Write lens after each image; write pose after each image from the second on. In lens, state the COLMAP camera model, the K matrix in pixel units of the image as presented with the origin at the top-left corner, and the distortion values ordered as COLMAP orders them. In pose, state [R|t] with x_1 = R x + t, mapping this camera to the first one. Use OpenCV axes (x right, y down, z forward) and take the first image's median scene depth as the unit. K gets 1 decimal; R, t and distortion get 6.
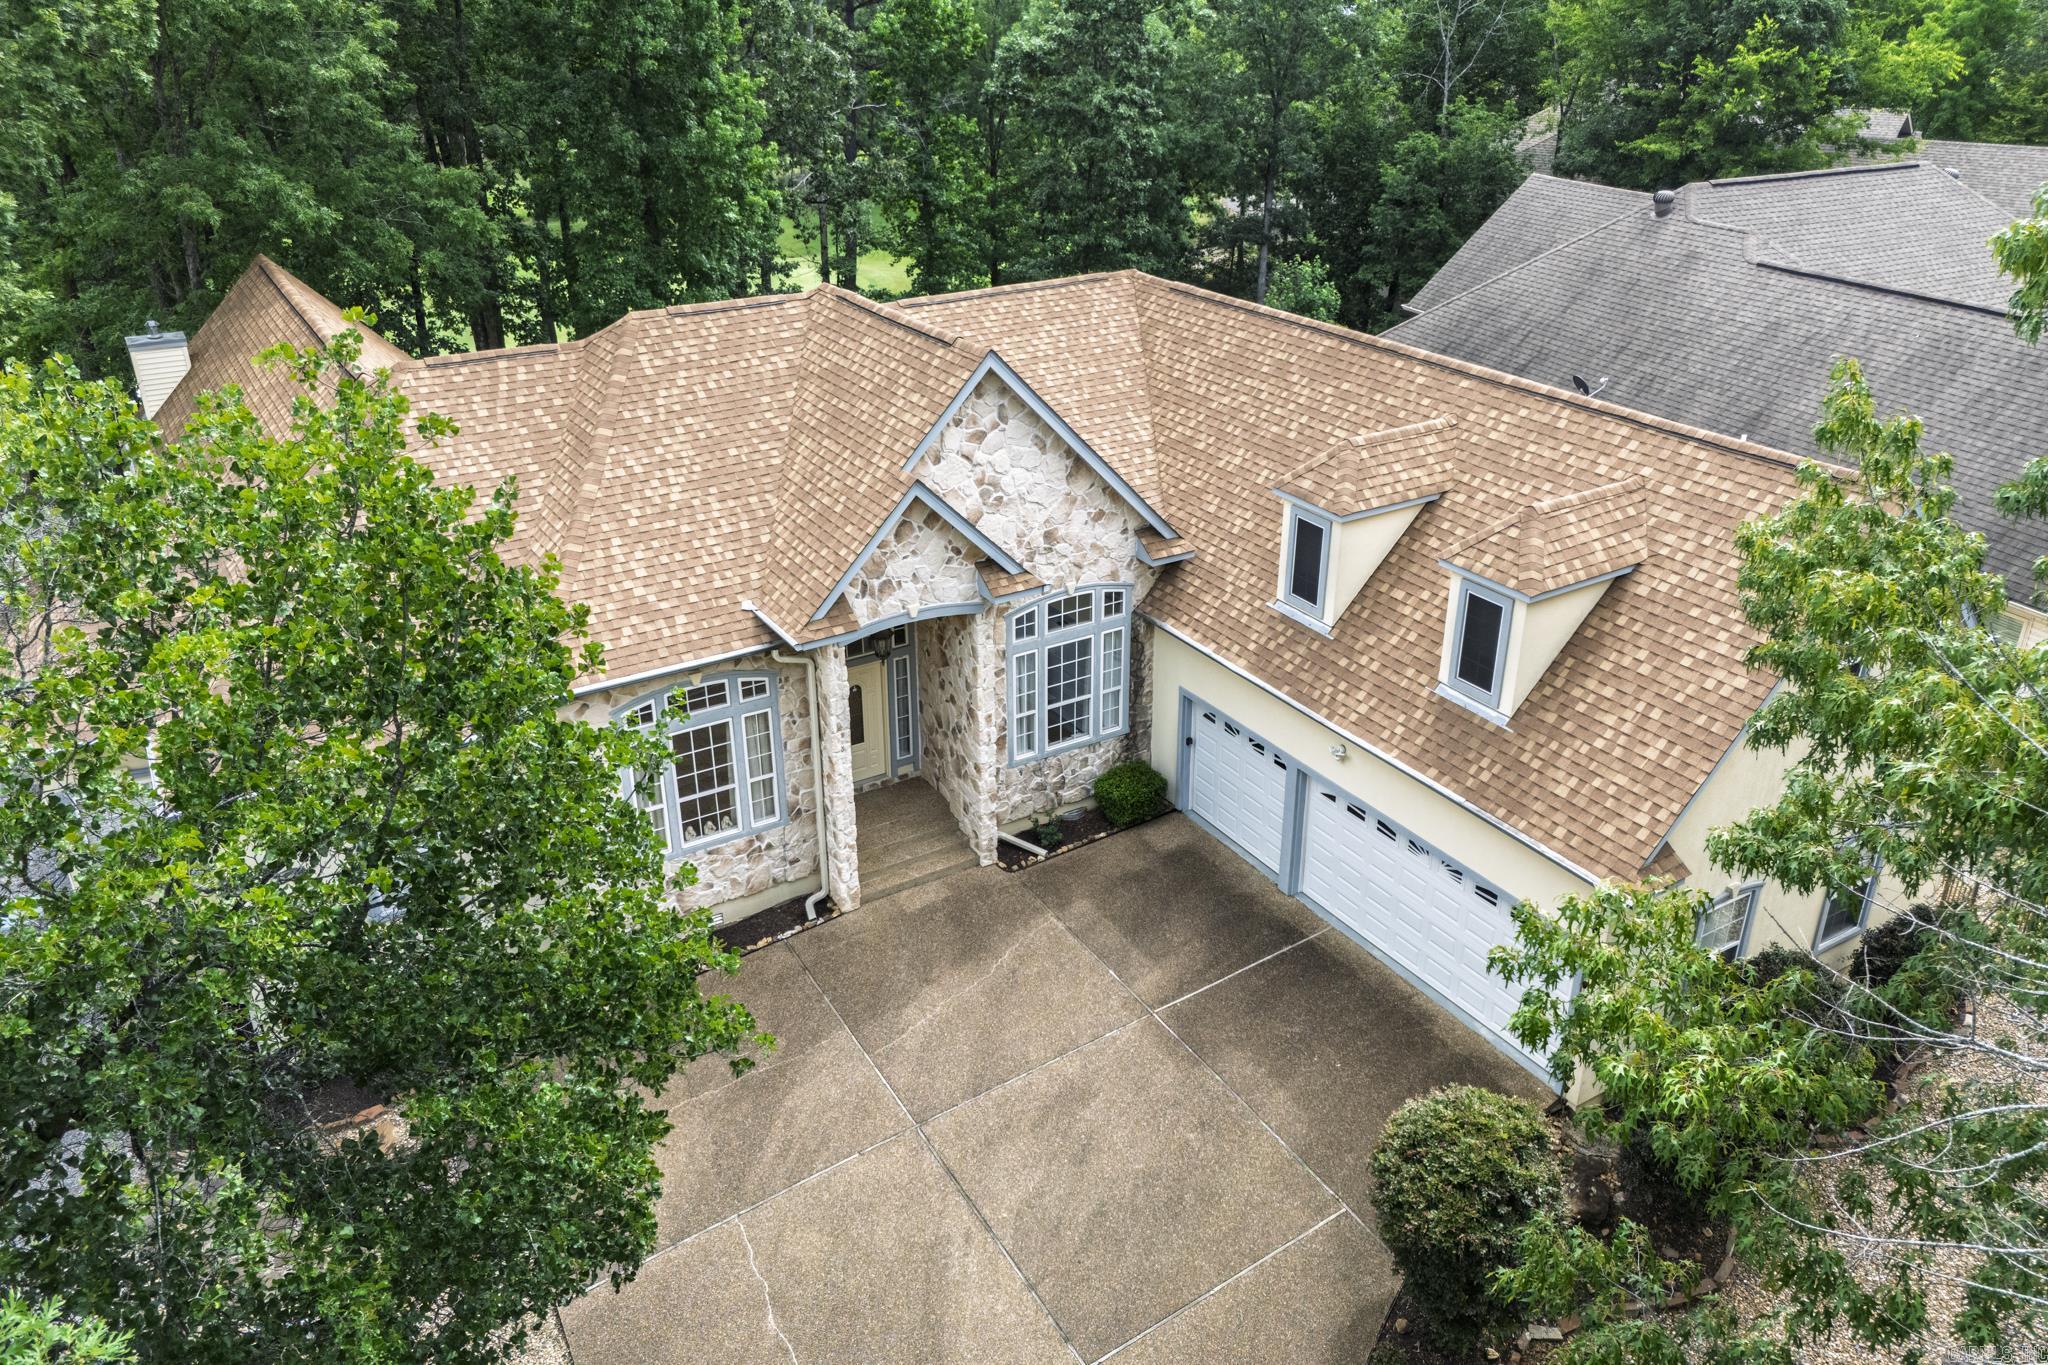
lens RADIAL K [[1519.1, 0, 987.1], [0, 1519.1, 645.4], [0, 0, 1]] dist [0.024386, -0.003656]
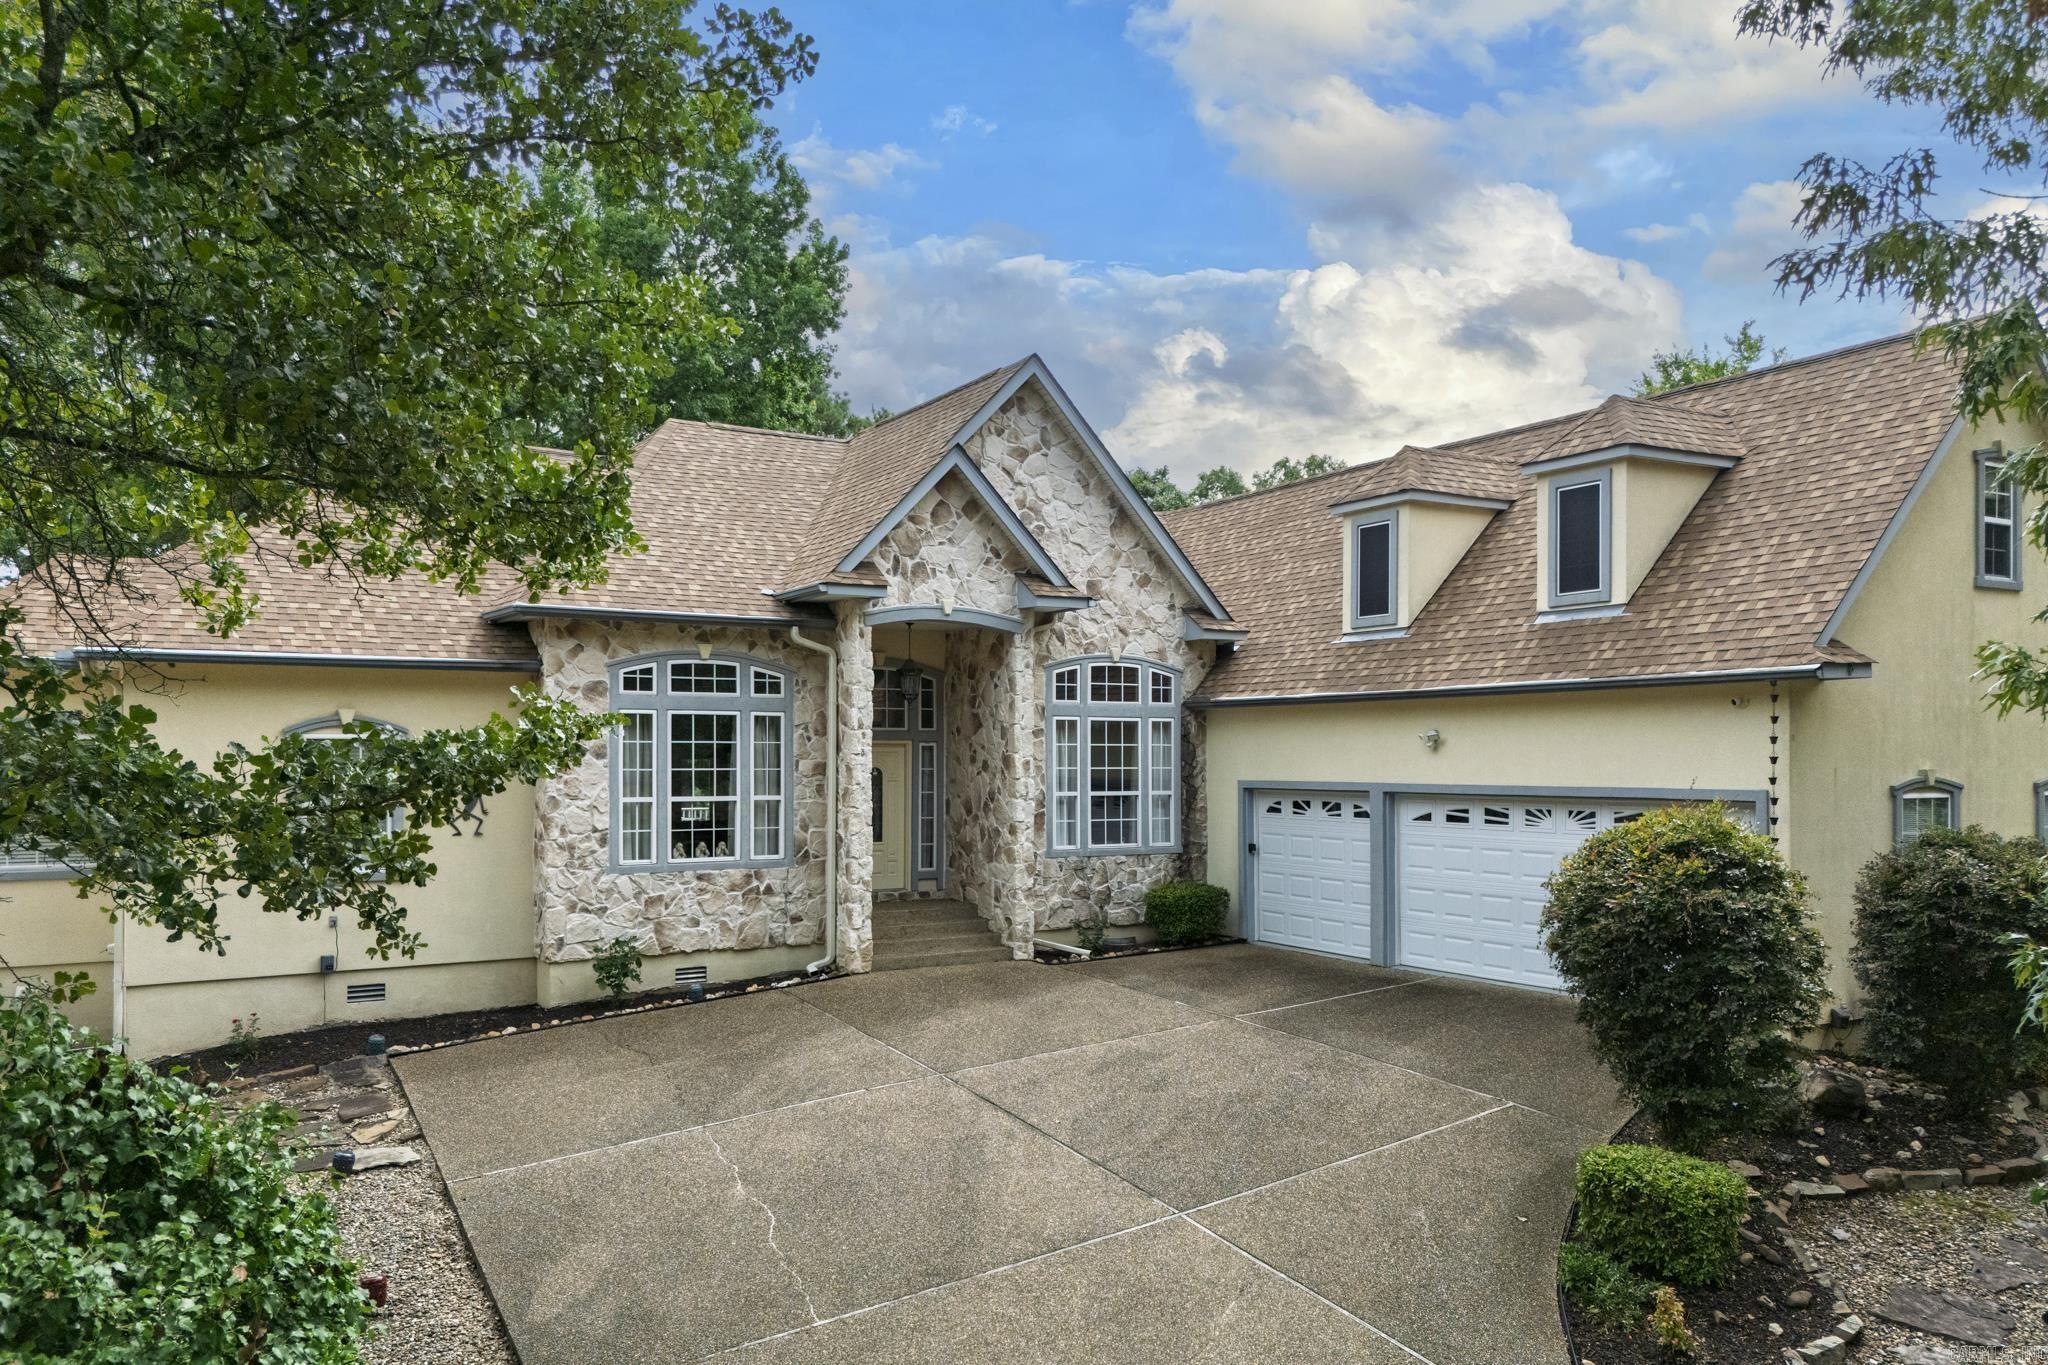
lens RADIAL K [[1519.1, 0, 987.1], [0, 1519.1, 645.4], [0, 0, 1]] dist [0.024386, -0.003656]
pose [[0.999838, 0.015786, -0.008591, -0.015268], [-0.017931, 0.908362, -0.417799, 0.349470], [0.001208, 0.417886, 0.908499, 0.162615]]
